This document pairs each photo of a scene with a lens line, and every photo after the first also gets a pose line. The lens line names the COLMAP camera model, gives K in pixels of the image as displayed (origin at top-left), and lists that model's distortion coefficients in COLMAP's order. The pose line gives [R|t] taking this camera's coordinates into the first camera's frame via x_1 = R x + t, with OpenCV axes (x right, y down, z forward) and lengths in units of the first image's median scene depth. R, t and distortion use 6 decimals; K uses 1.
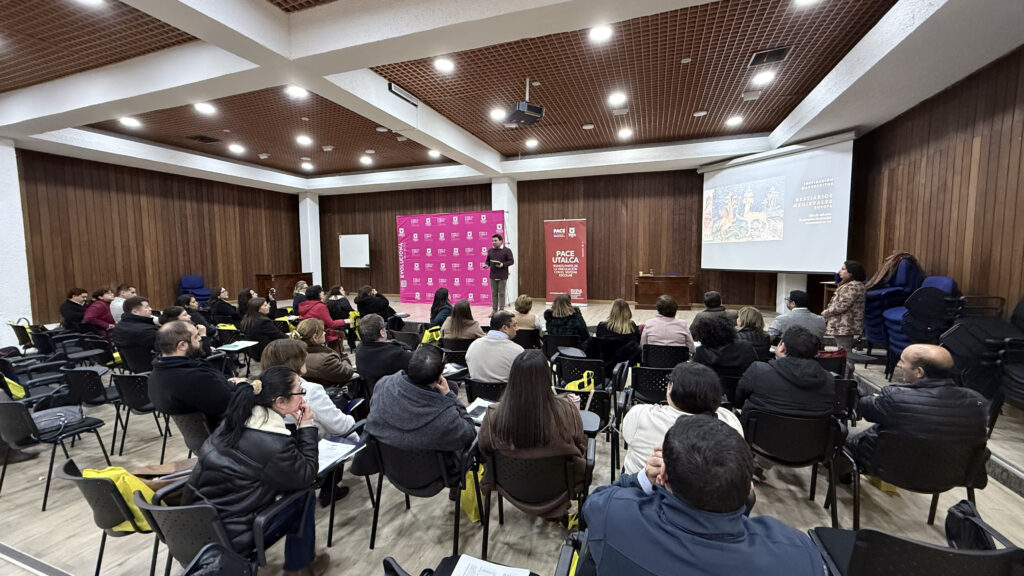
lens RADIAL K [[402.6, 0, 508.2], [0, 402.6, 288.2], [0, 0, 1]] dist [-0.004591, -0.000150]
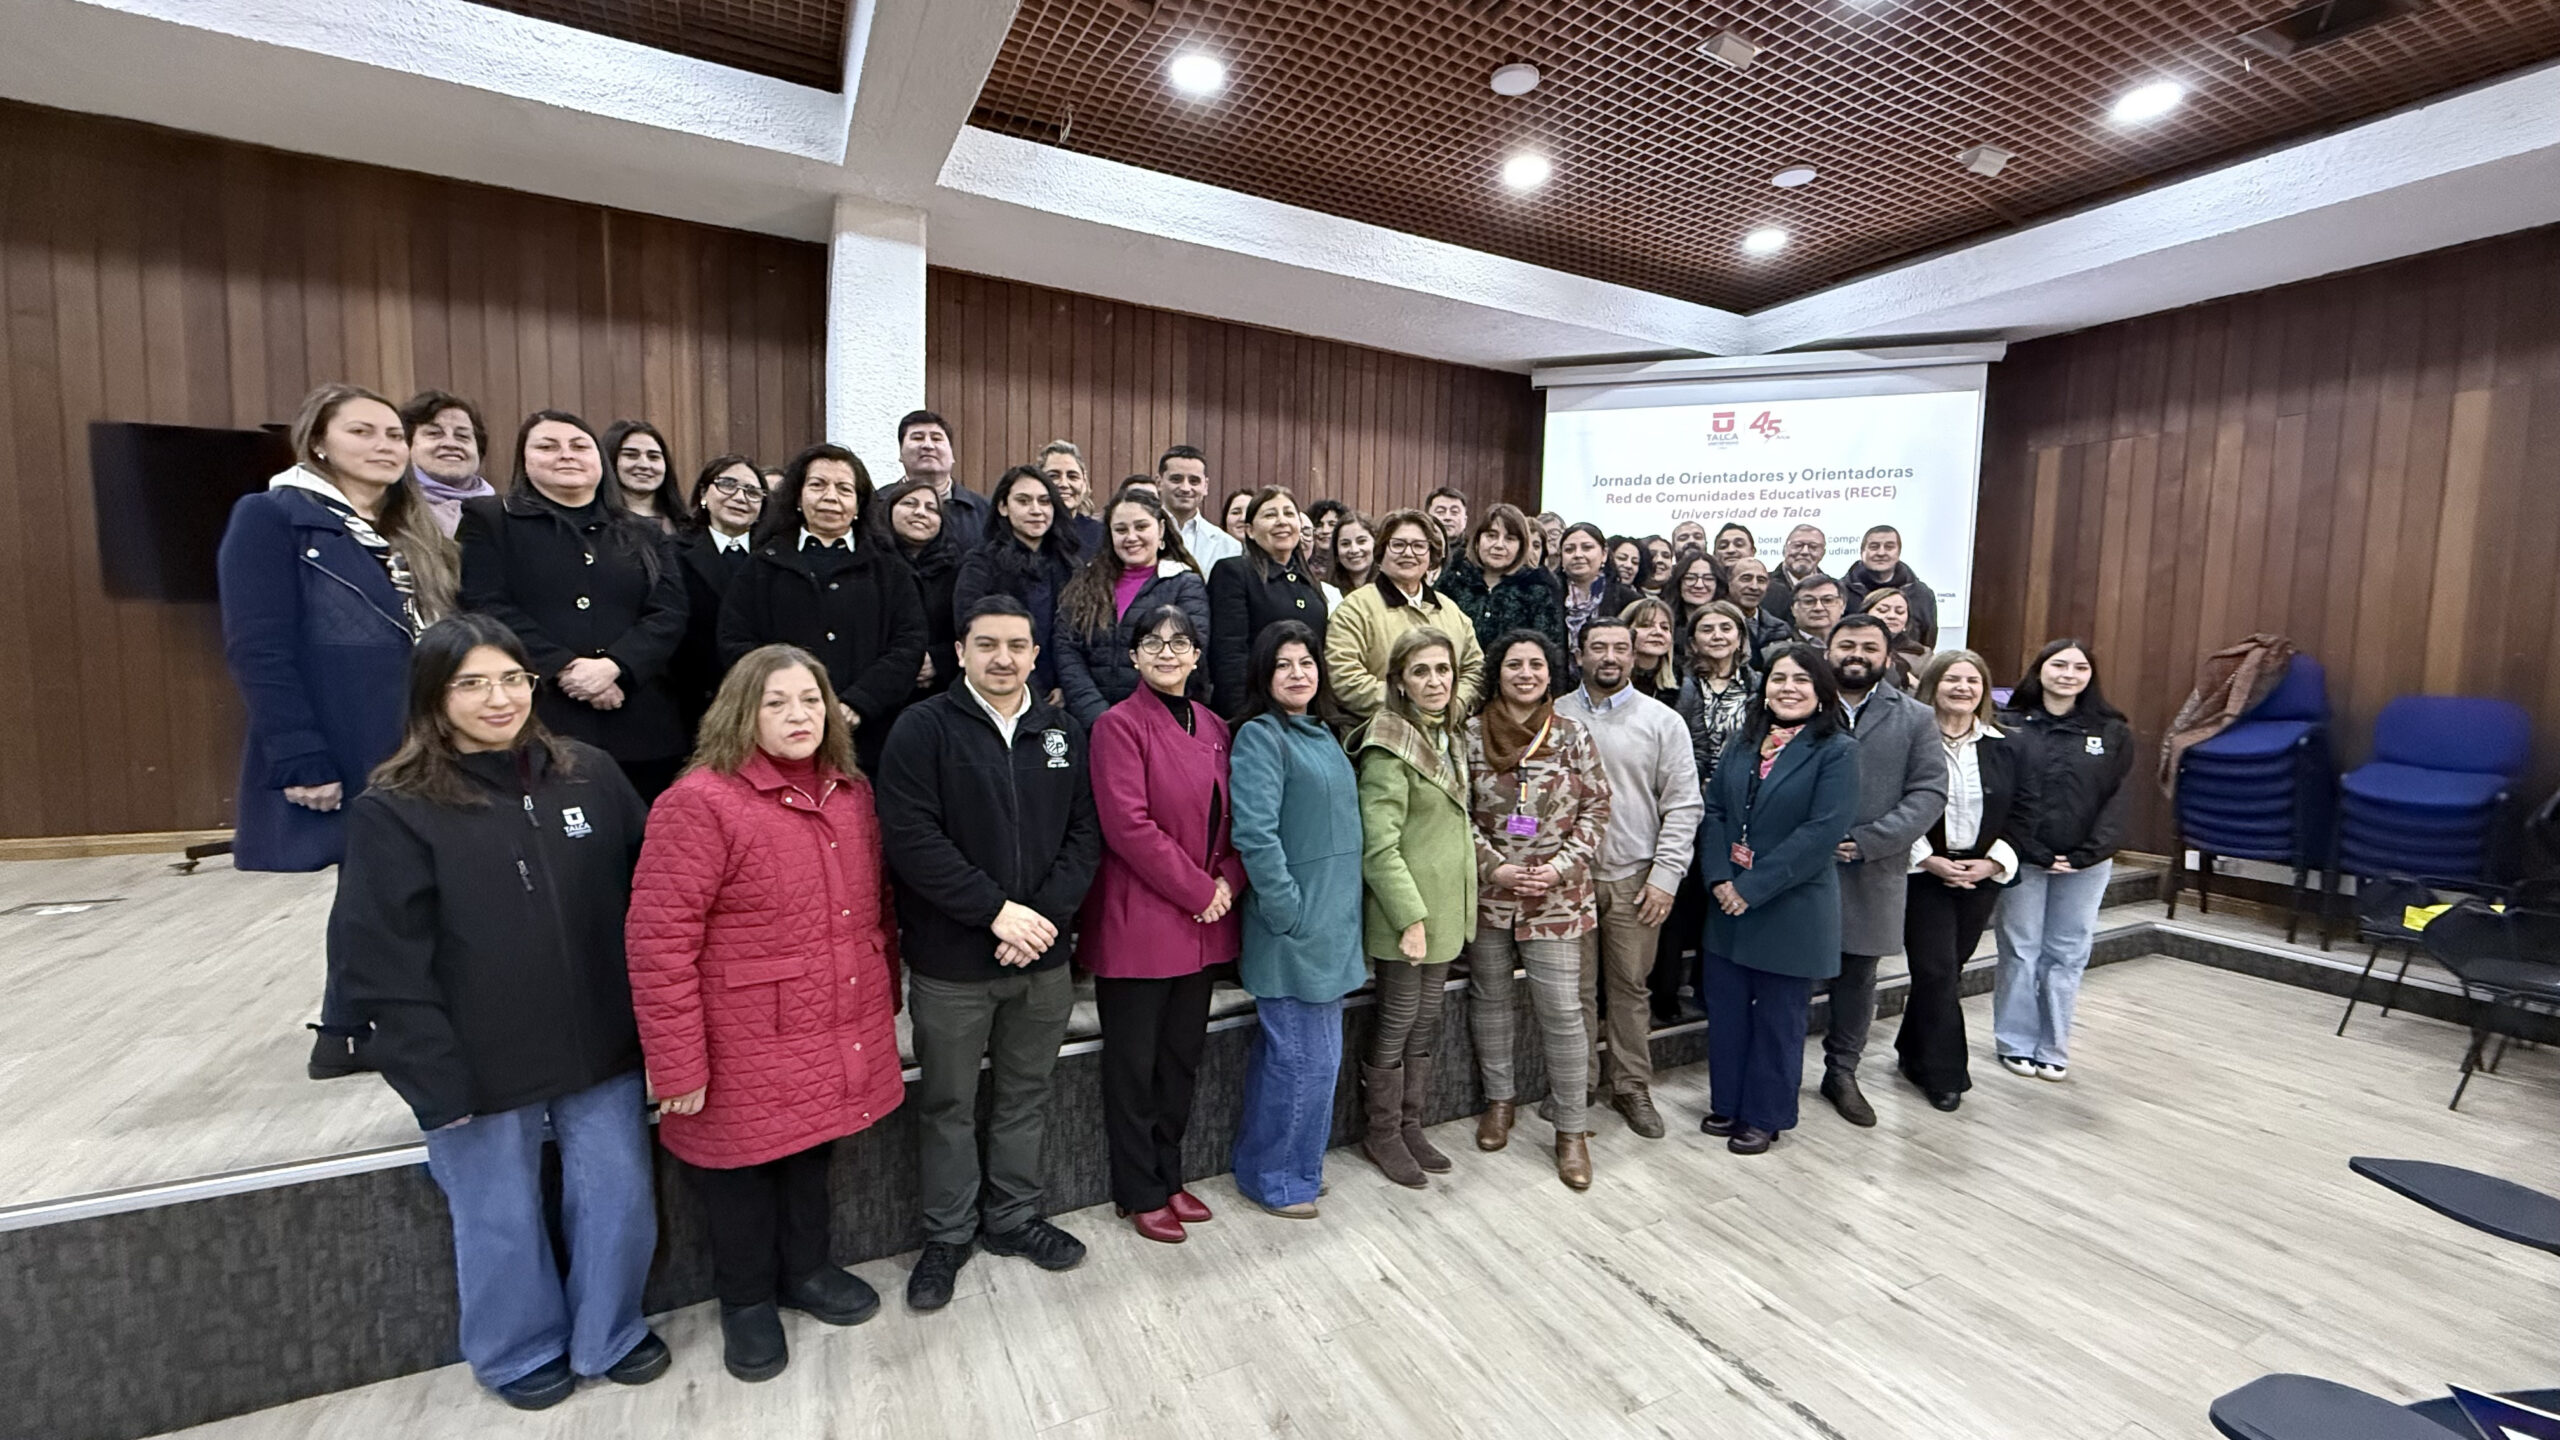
lens RADIAL K [[1006.6, 0, 1259.8], [0, 1006.6, 719.0], [0, 0, 1]] dist [-0.004591, -0.000150]
pose [[0.686773, -0.029806, 0.726260, -0.265007], [0.026723, 0.999519, 0.015751, -0.025434], [-0.726380, 0.008590, 0.687239, 0.528250]]
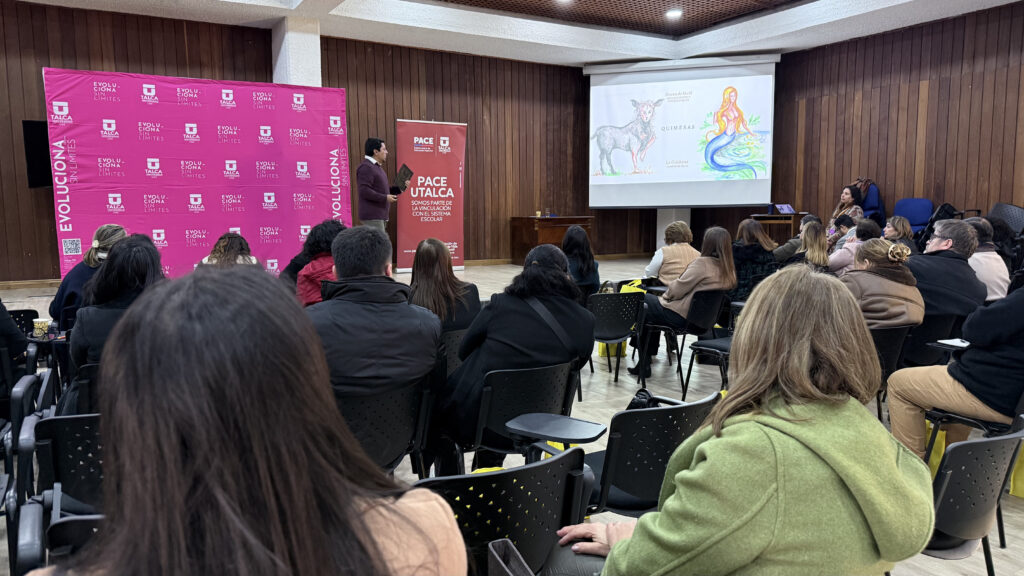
lens RADIAL K [[719.8, 0, 504.2], [0, 719.8, 299.8], [0, 0, 1]] dist [0.062768, -0.082514]
pose [[0.639798, -0.087883, 0.763502, -0.577733], [0.063933, 0.996083, 0.061080, 0.026239], [-0.765879, 0.009734, 0.642911, 0.245977]]
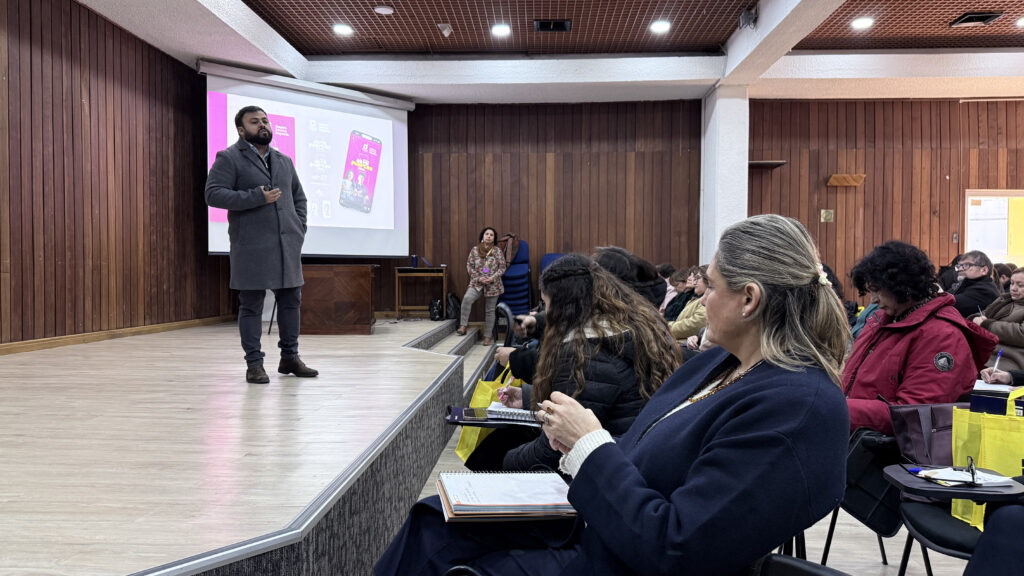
lens RADIAL K [[719.8, 0, 508.3], [0, 719.8, 289.8], [0, 0, 1]] dist [0.062768, -0.082514]
pose [[-0.286338, -0.012037, 0.958053, -0.499420], [0.076606, 0.996432, 0.035415, -0.003384], [-0.955061, 0.083533, -0.284394, 0.810203]]
